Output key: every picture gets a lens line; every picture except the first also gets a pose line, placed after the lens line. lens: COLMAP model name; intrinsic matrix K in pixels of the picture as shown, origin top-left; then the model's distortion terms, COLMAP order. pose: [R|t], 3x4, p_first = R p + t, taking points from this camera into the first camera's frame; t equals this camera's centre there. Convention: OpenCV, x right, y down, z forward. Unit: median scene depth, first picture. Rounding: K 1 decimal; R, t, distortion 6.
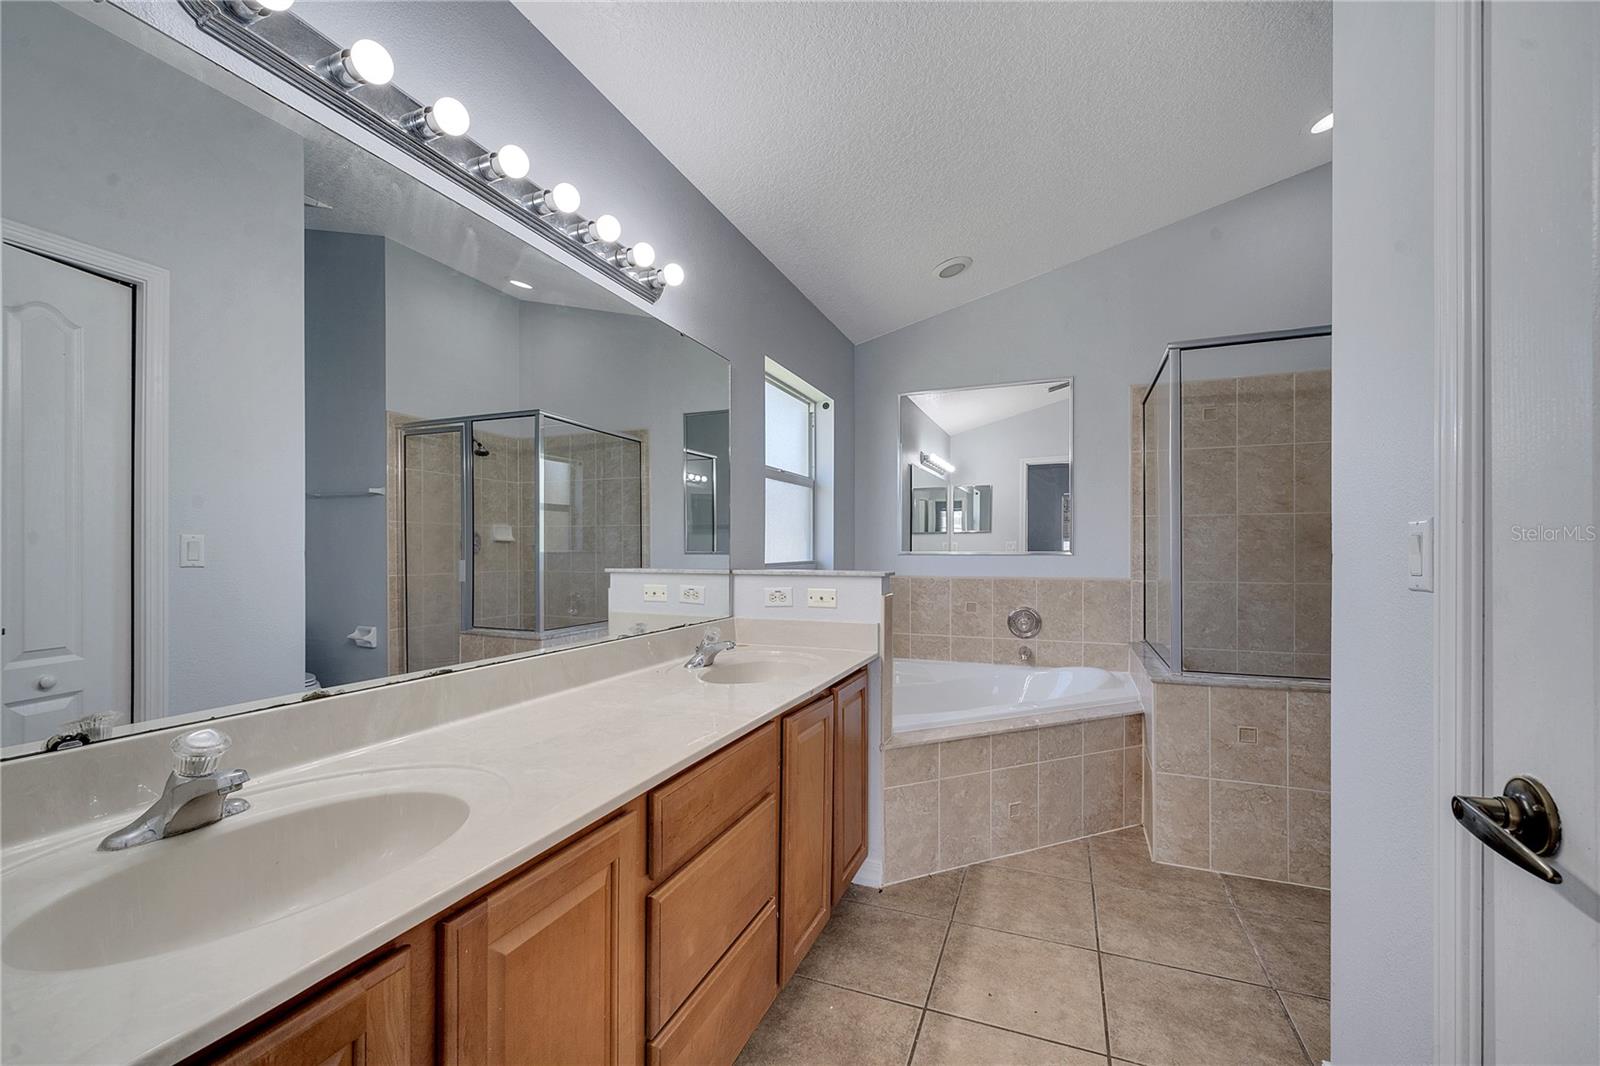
lens RADIAL K [[654.2, 0, 794.3], [0, 654.2, 544.2], [0, 0, 1]] dist [0.000738, 0.000320]
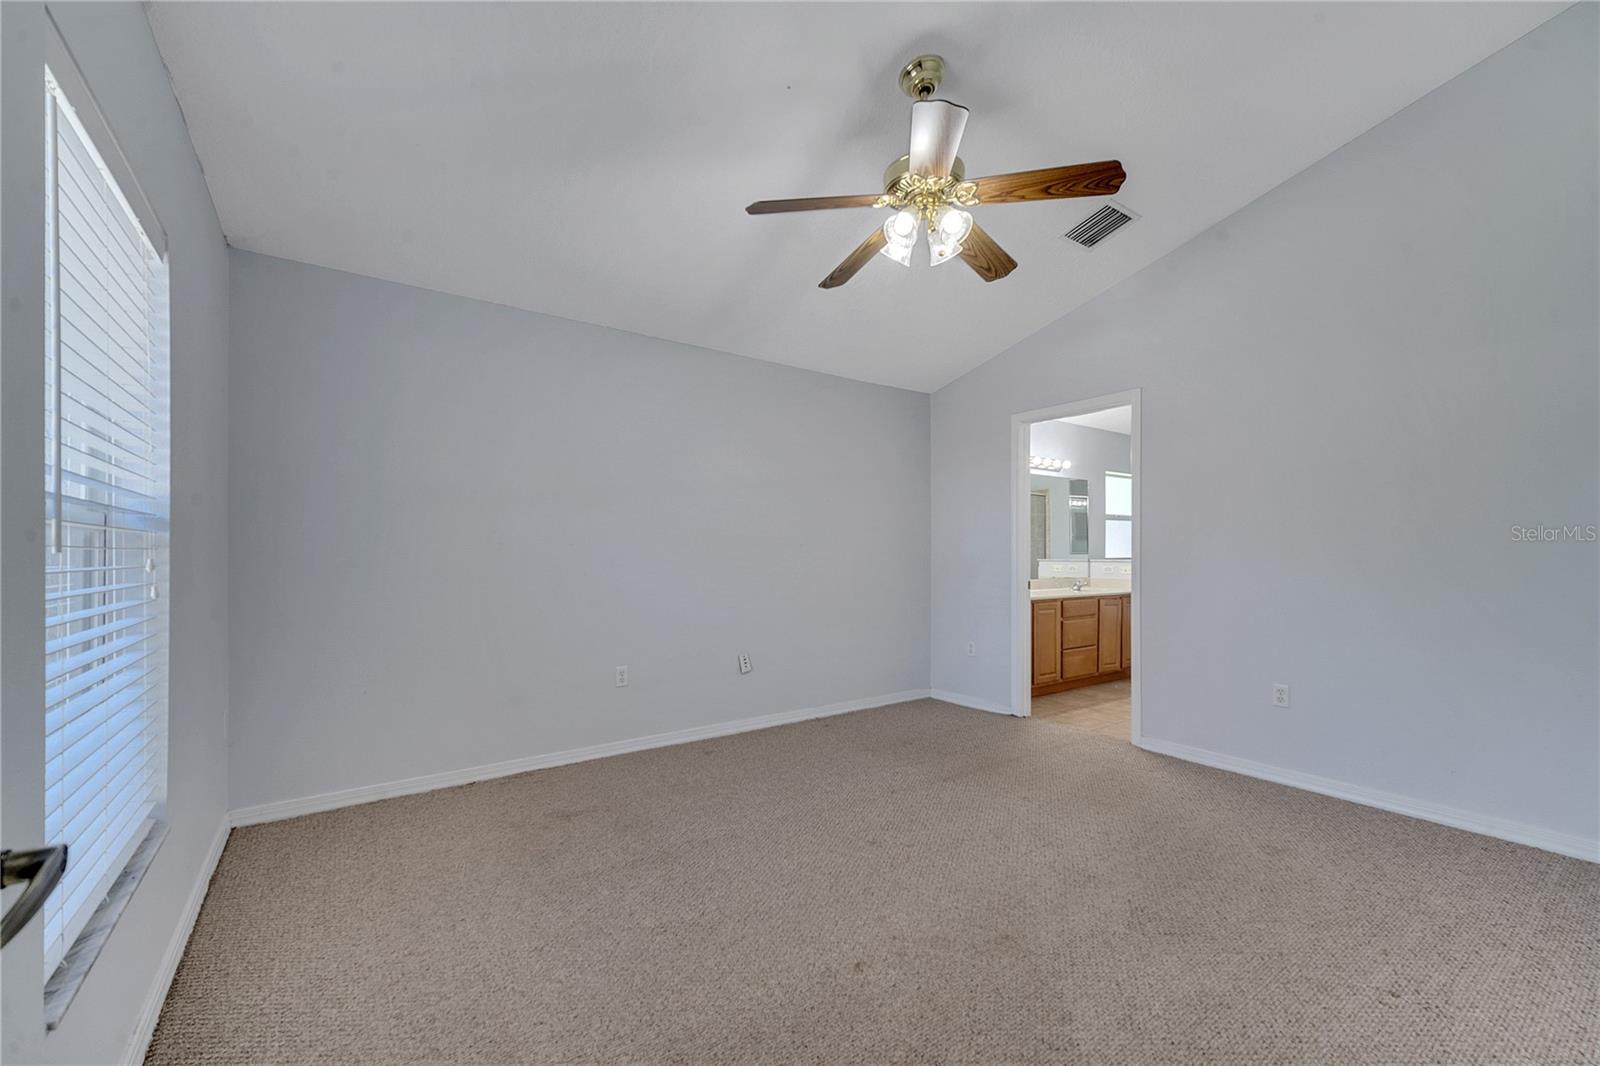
lens RADIAL K [[654.2, 0, 791.4], [0, 654.2, 546.4], [0, 0, 1]] dist [0.000738, 0.000320]
pose [[0.841697, -0.005395, -0.539924, 0.477291], [0.005541, 0.999984, -0.001354, -0.025508], [0.539922, -0.001852, 0.841713, -2.798589]]
